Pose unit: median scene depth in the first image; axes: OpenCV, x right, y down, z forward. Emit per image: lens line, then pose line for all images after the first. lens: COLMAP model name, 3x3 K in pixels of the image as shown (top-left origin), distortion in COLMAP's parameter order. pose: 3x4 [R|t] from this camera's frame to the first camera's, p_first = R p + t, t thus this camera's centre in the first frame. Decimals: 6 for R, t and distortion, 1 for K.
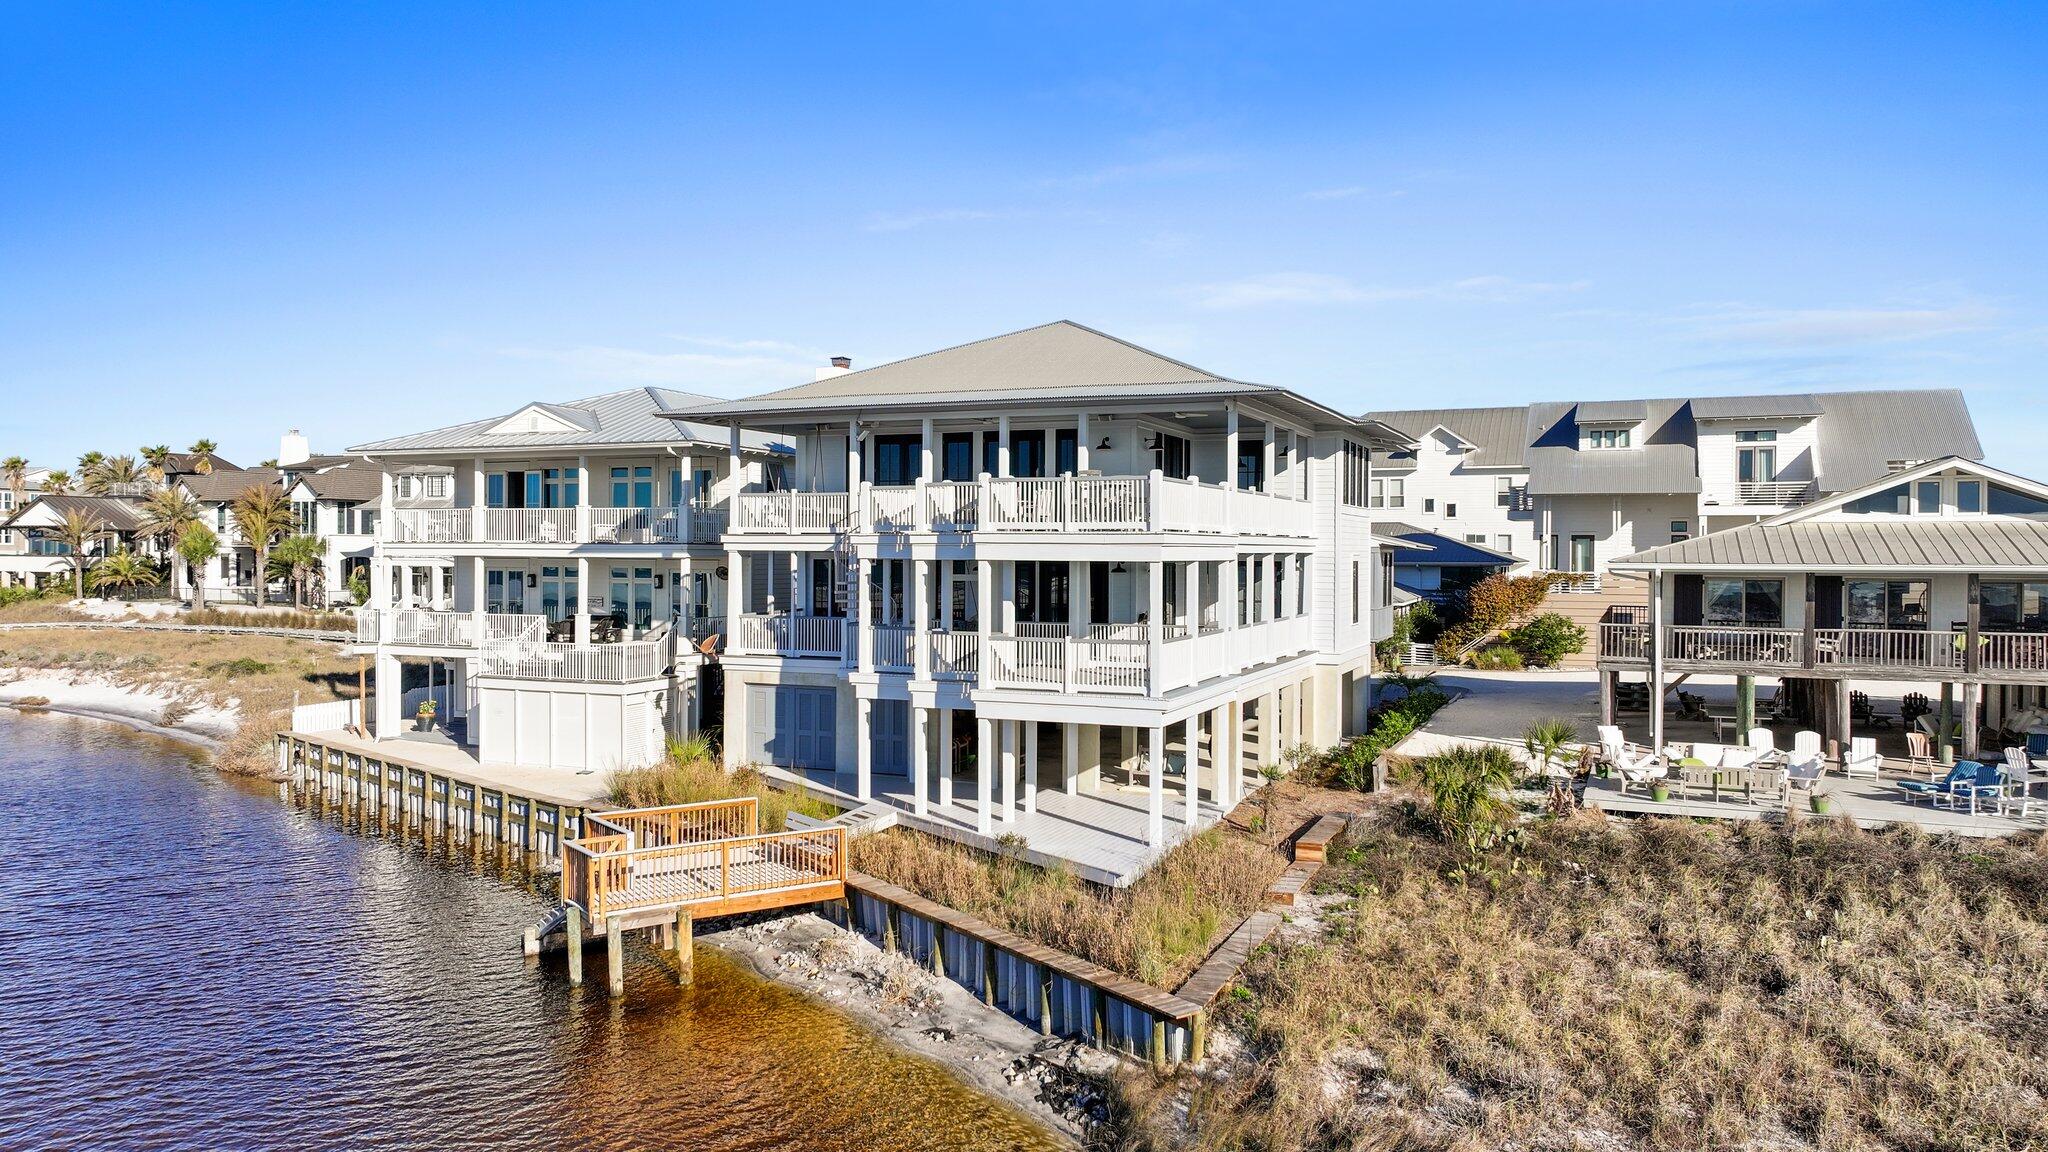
lens RADIAL K [[1439.1, 0, 1029.3], [0, 1439.1, 569.6], [0, 0, 1]] dist [-0.001755, 0.007012]
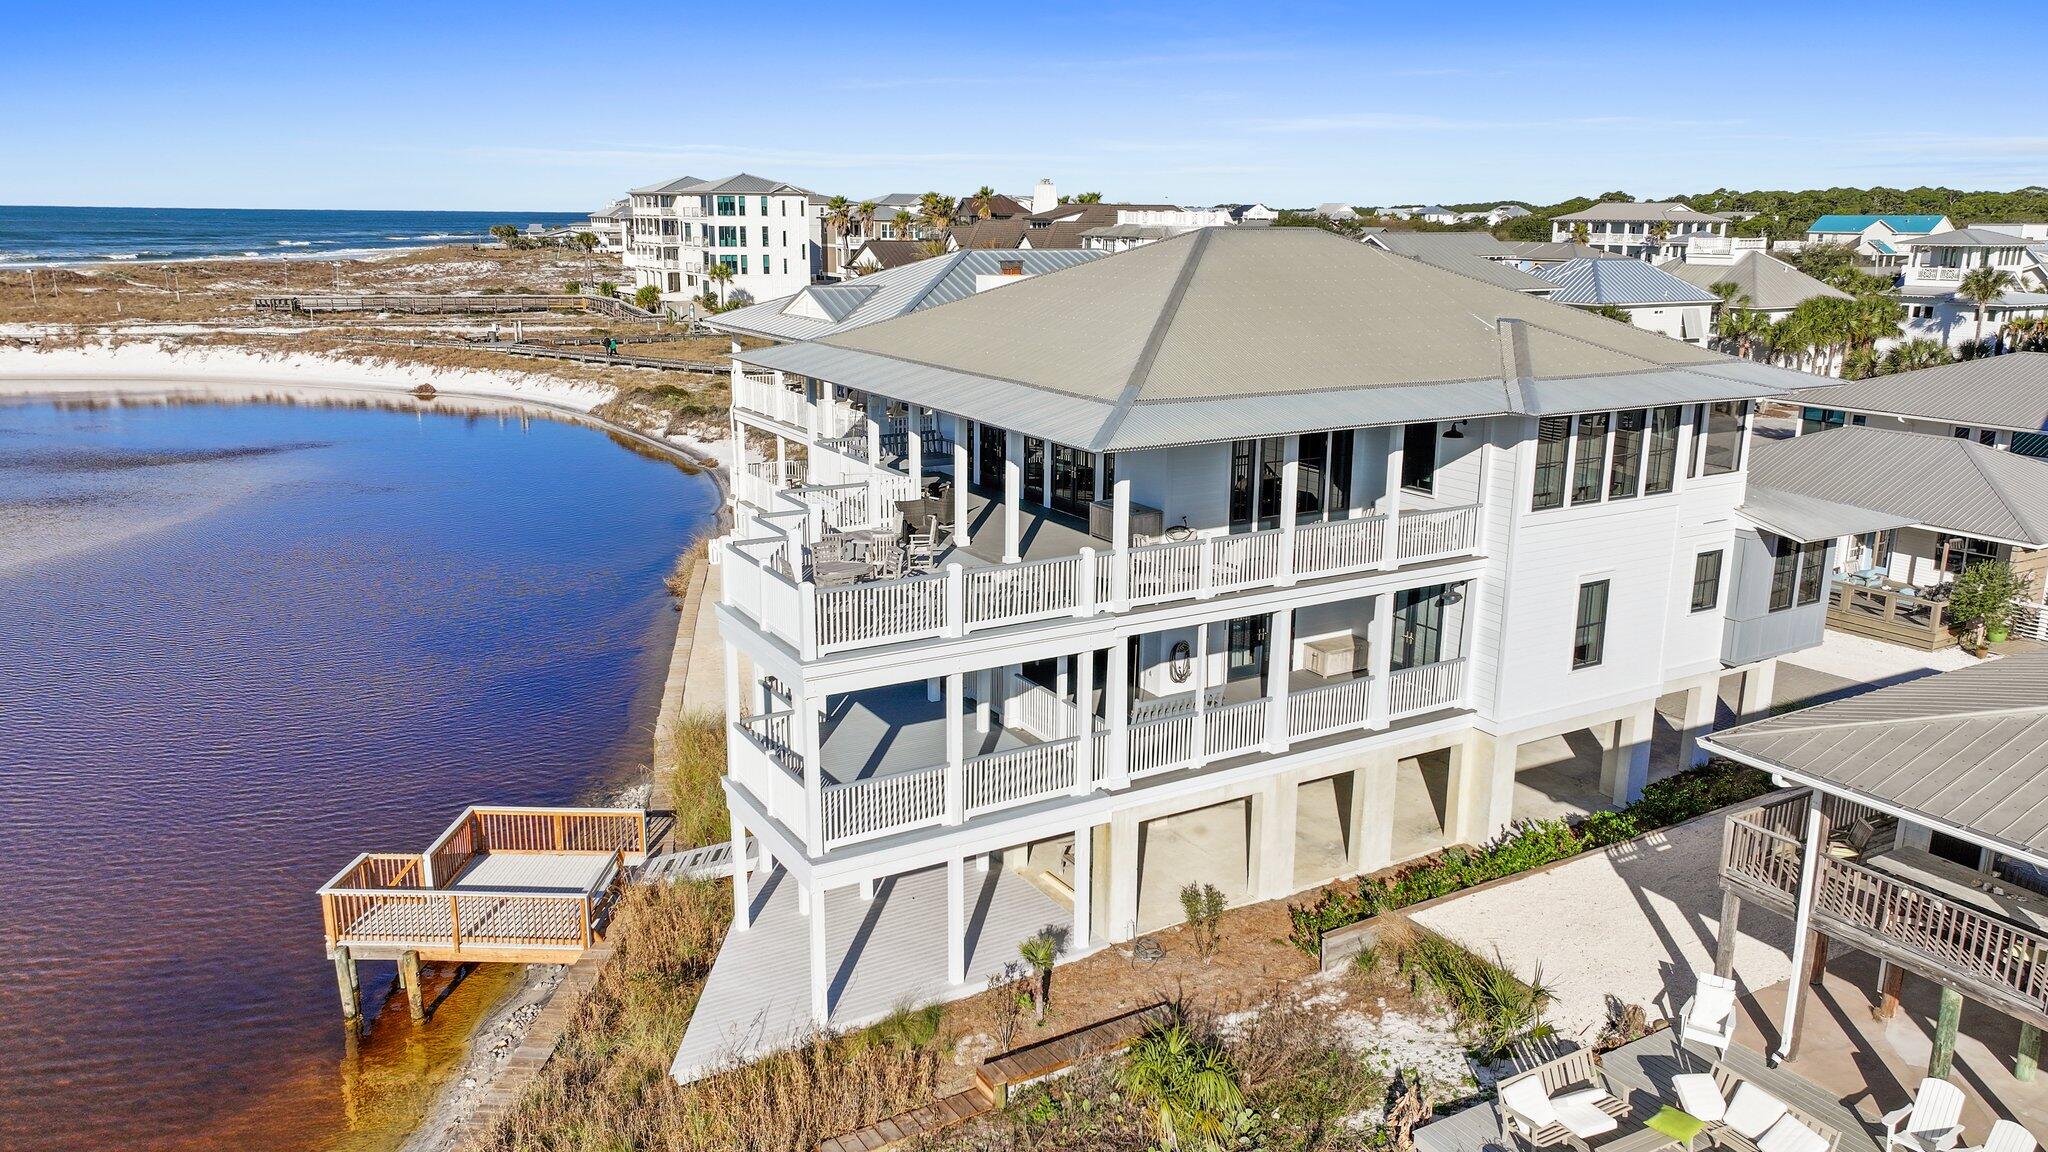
lens RADIAL K [[1449.0, 0, 1024.6], [0, 1449.0, 564.1], [0, 0, 1]] dist [0.007613, 0.000093]
pose [[0.799642, 0.141029, -0.583681, 0.472729], [-0.010345, 0.975120, 0.221437, -0.187930], [0.600388, -0.171032, 0.781206, 0.345485]]
